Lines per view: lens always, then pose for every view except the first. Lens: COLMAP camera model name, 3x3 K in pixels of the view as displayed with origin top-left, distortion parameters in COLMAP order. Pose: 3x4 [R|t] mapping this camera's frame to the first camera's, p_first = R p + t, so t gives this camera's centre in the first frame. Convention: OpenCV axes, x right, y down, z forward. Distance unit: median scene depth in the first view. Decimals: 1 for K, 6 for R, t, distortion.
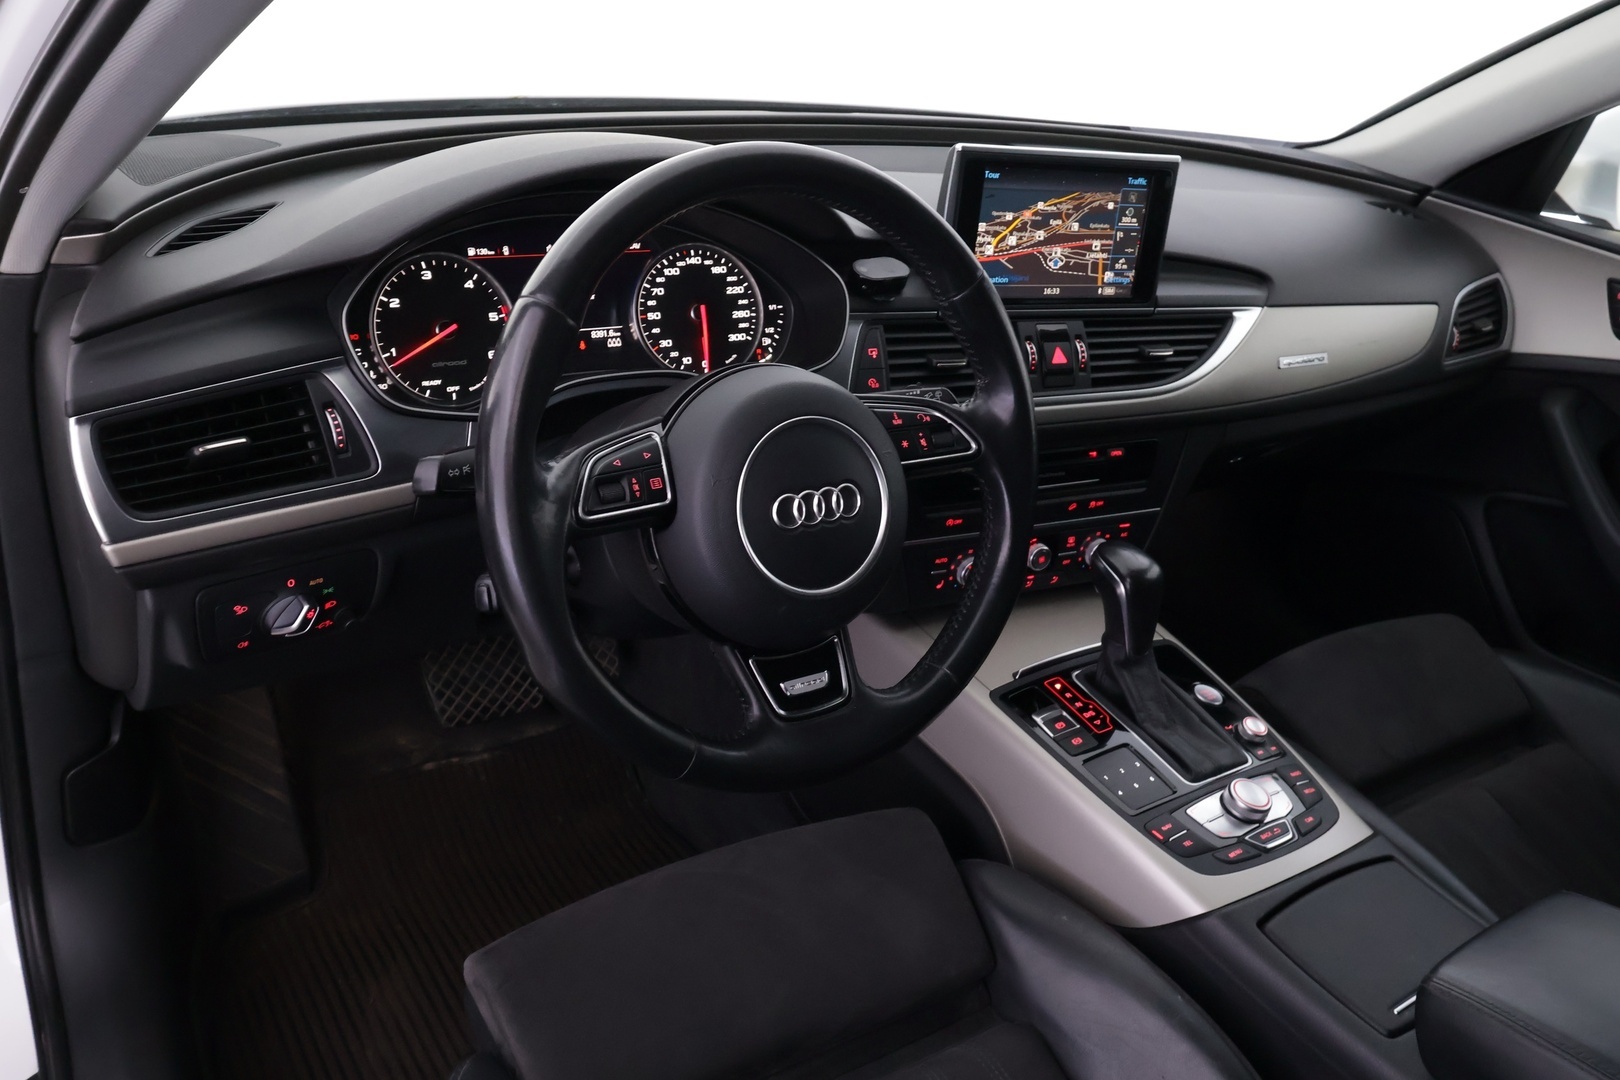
lens RADIAL K [[1301.8, 0, 801.1], [0, 1301.8, 540.0], [0, 0, 1]] dist [0.006365, -0.002730]
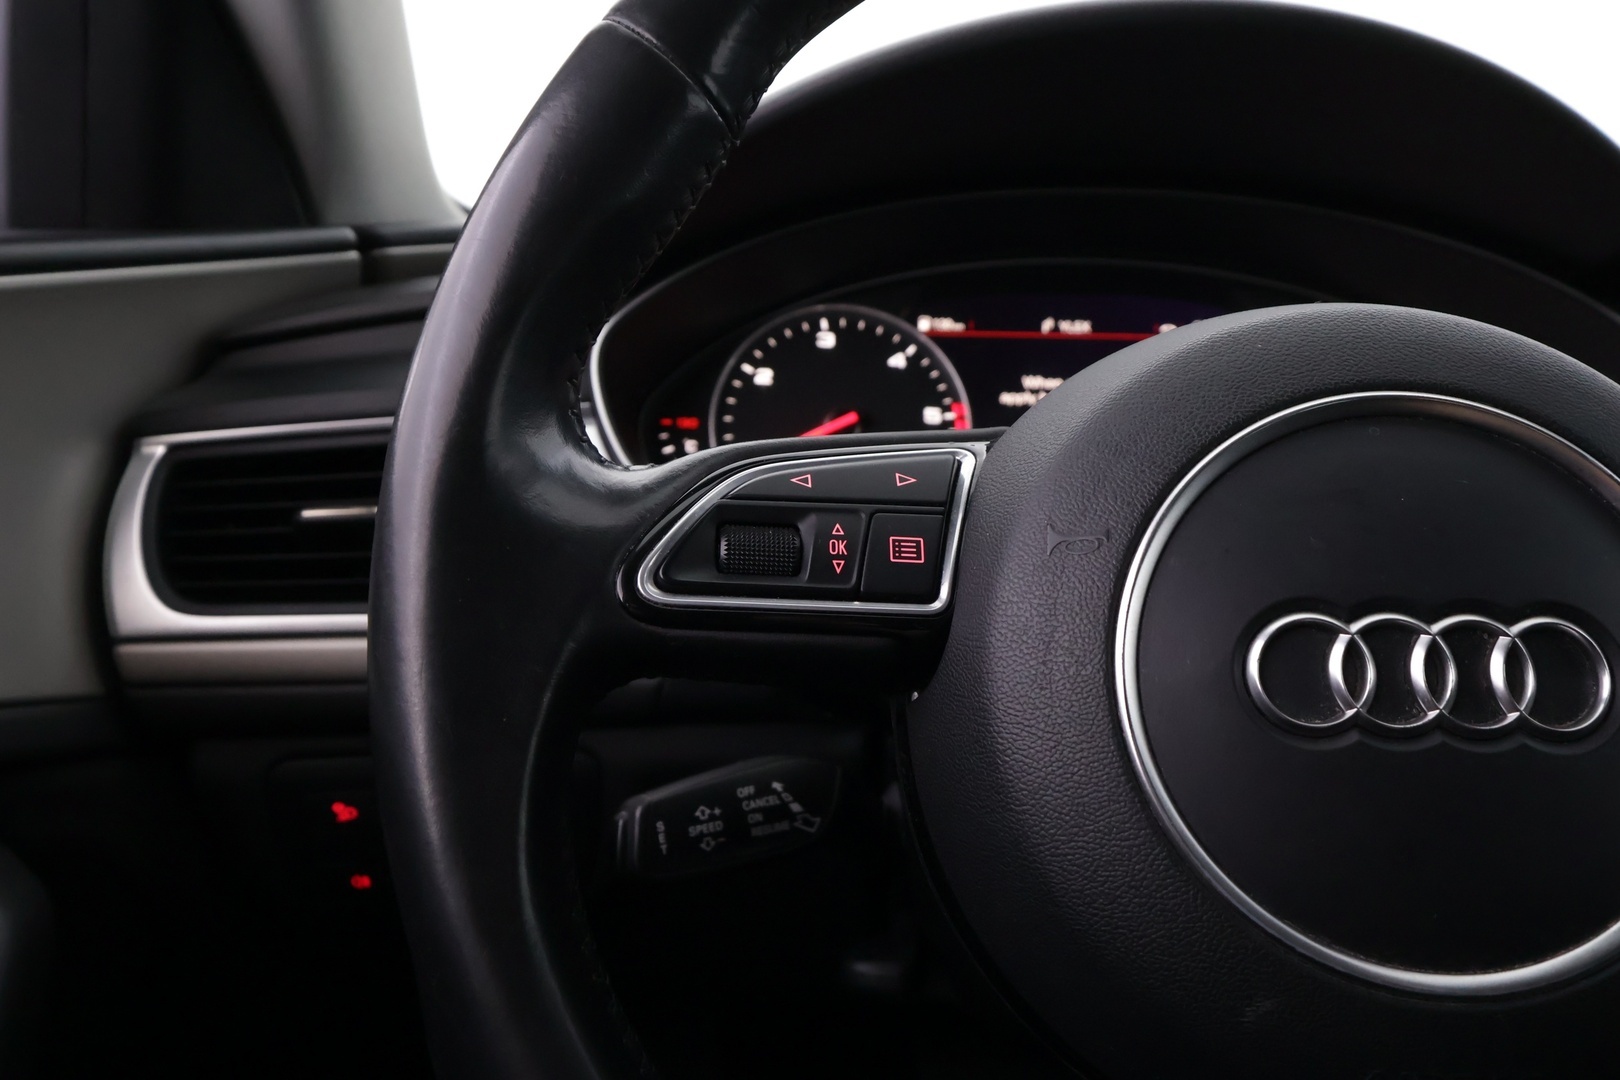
lens RADIAL K [[1301.8, 0, 803.2], [0, 1301.8, 545.3], [0, 0, 1]] dist [0.006365, -0.002730]
pose [[0.822823, 0.018666, -0.567992, 0.045659], [-0.184667, 0.954004, -0.236168, 0.030624], [0.537458, 0.299214, 0.788423, 0.488879]]
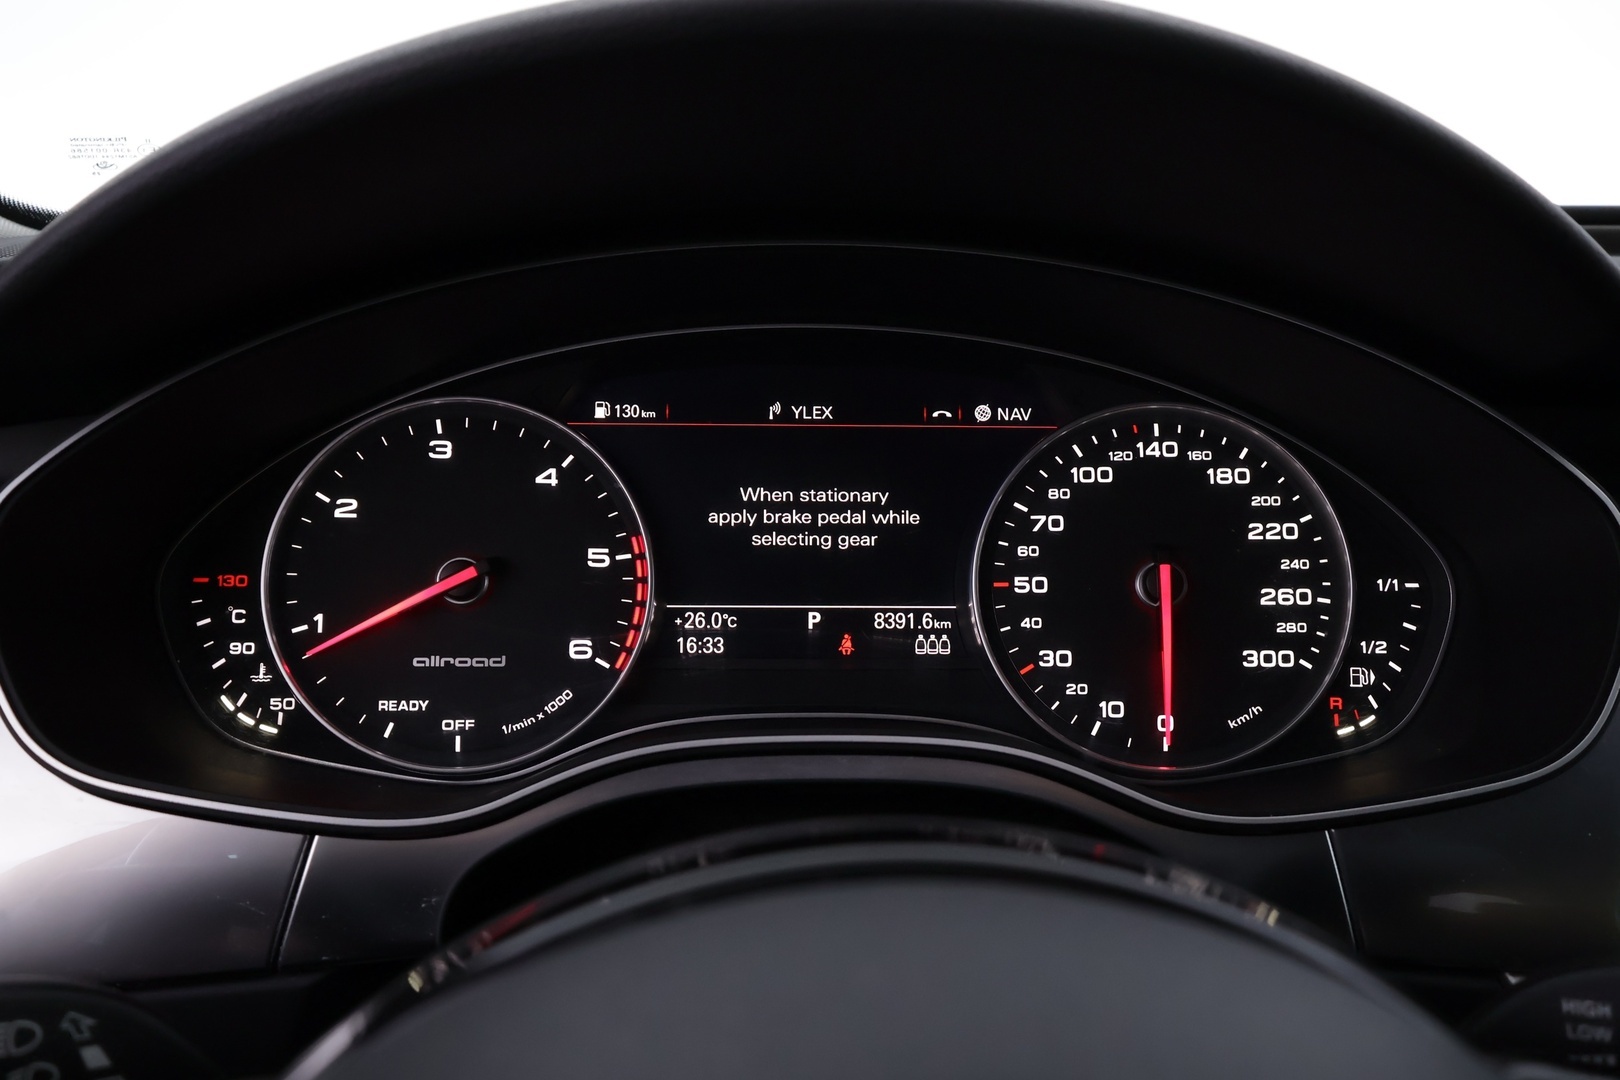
lens RADIAL K [[1301.8, 0, 798.3], [0, 1301.8, 546.4], [0, 0, 1]] dist [0.006365, -0.002730]
pose [[0.852159, 0.042329, -0.521567, 0.027674], [-0.154182, 0.972786, -0.172961, -0.106128], [0.500052, 0.227807, 0.835495, 0.642037]]
